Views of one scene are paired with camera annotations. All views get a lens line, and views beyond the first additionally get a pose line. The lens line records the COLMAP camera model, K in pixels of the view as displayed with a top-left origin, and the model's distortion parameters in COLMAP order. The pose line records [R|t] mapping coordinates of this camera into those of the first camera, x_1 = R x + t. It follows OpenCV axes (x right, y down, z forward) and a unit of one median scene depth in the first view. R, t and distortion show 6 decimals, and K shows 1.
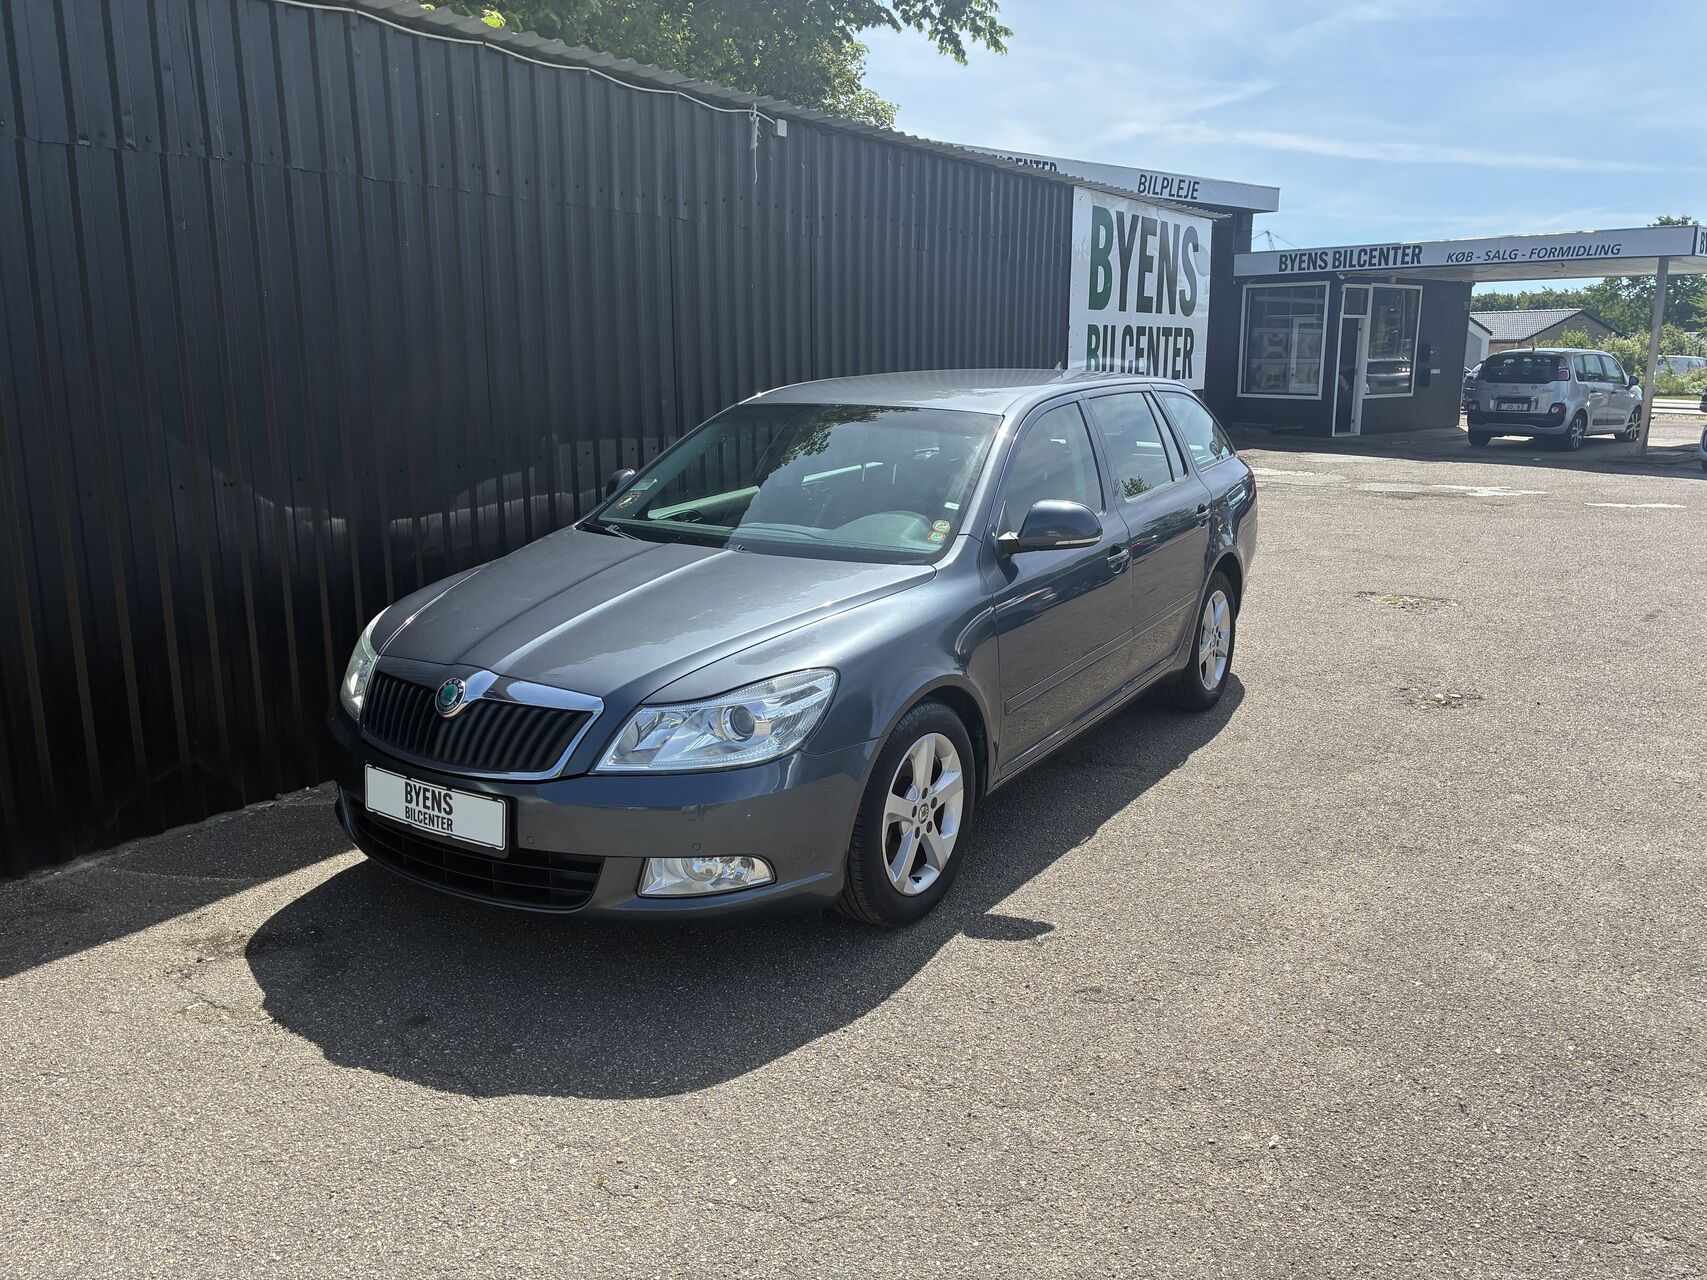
lens RADIAL K [[1279.4, 0, 870.2], [0, 1279.4, 642.0], [0, 0, 1]] dist [0.030990, -0.031346]
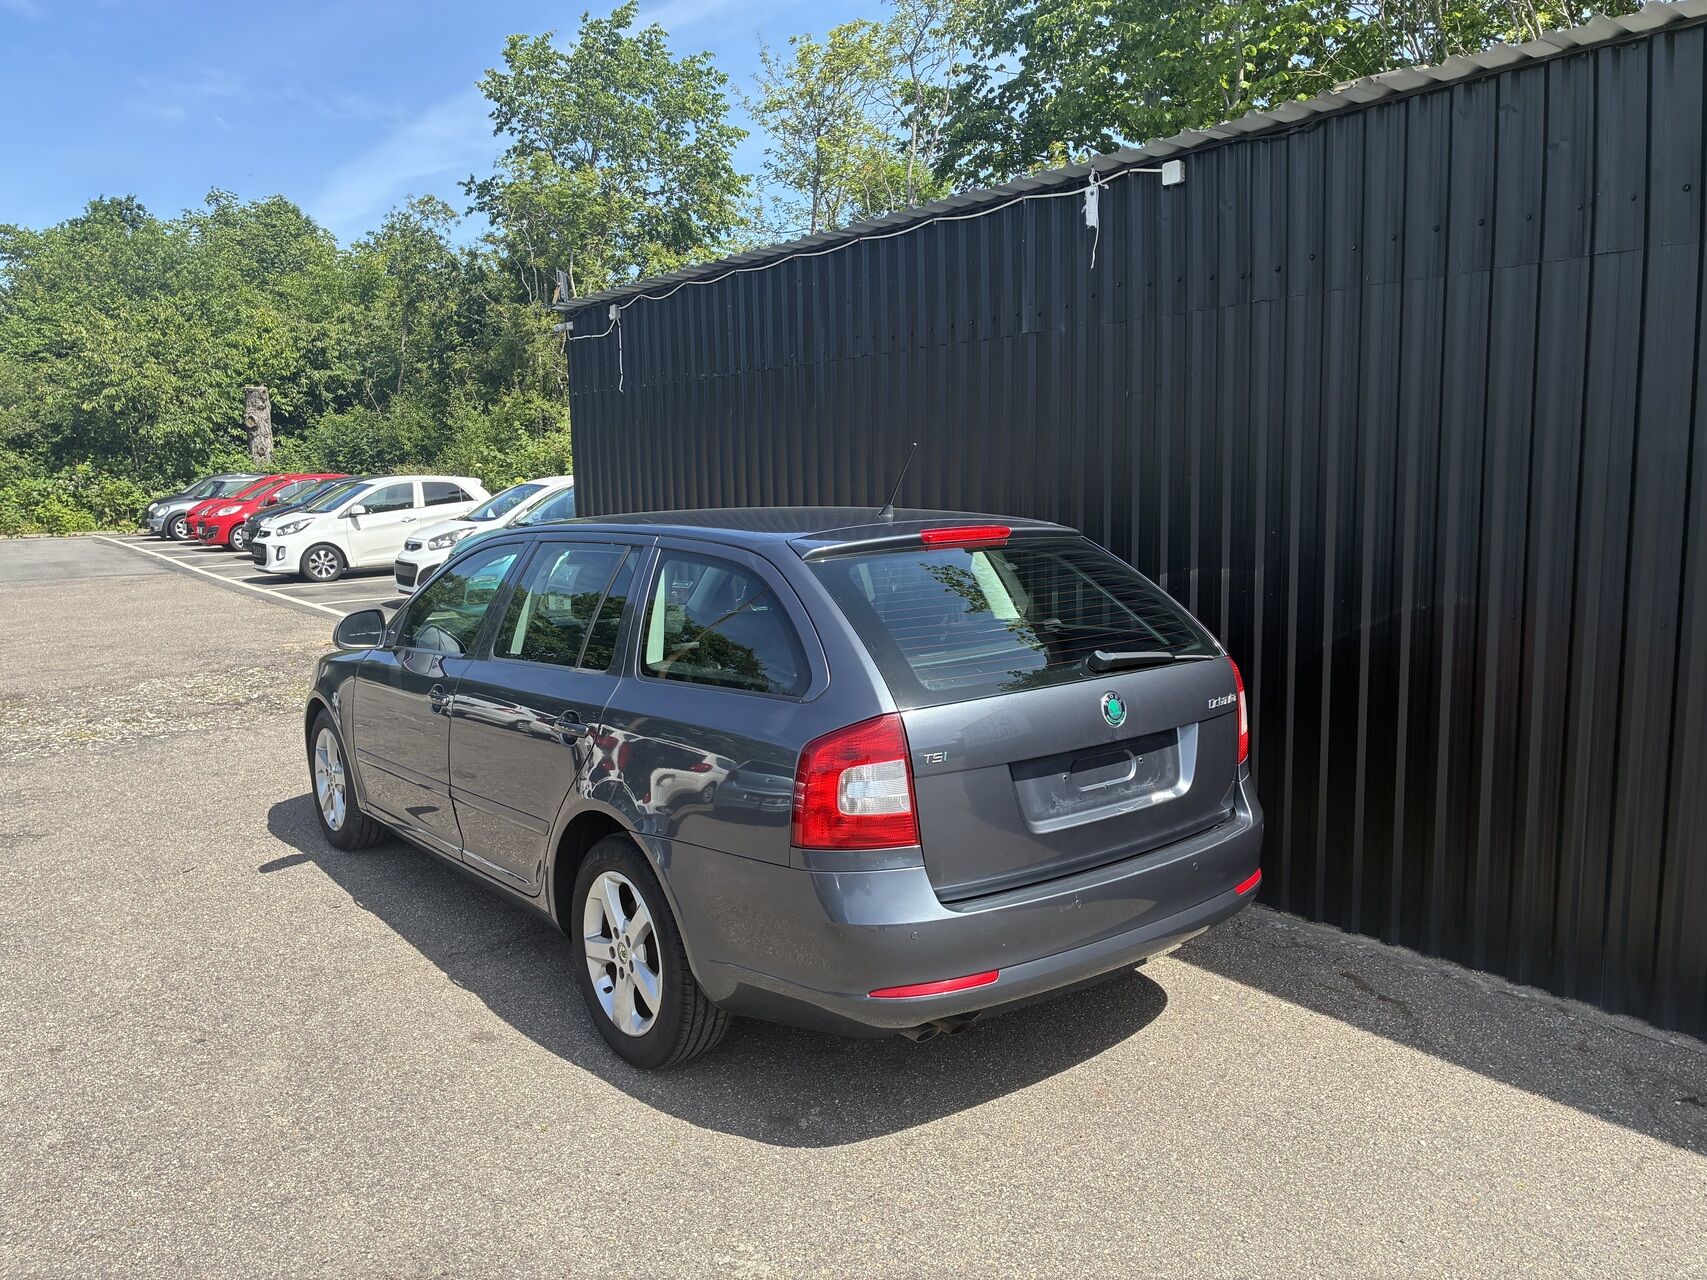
lens RADIAL K [[1279.4, 0, 861.3], [0, 1279.4, 633.9], [0, 0, 1]] dist [0.030990, -0.031346]
pose [[-0.341145, 0.122170, -0.932038, 1.302353], [-0.186853, 0.962919, 0.194610, -0.479294], [0.921252, 0.240544, -0.305667, 2.089681]]
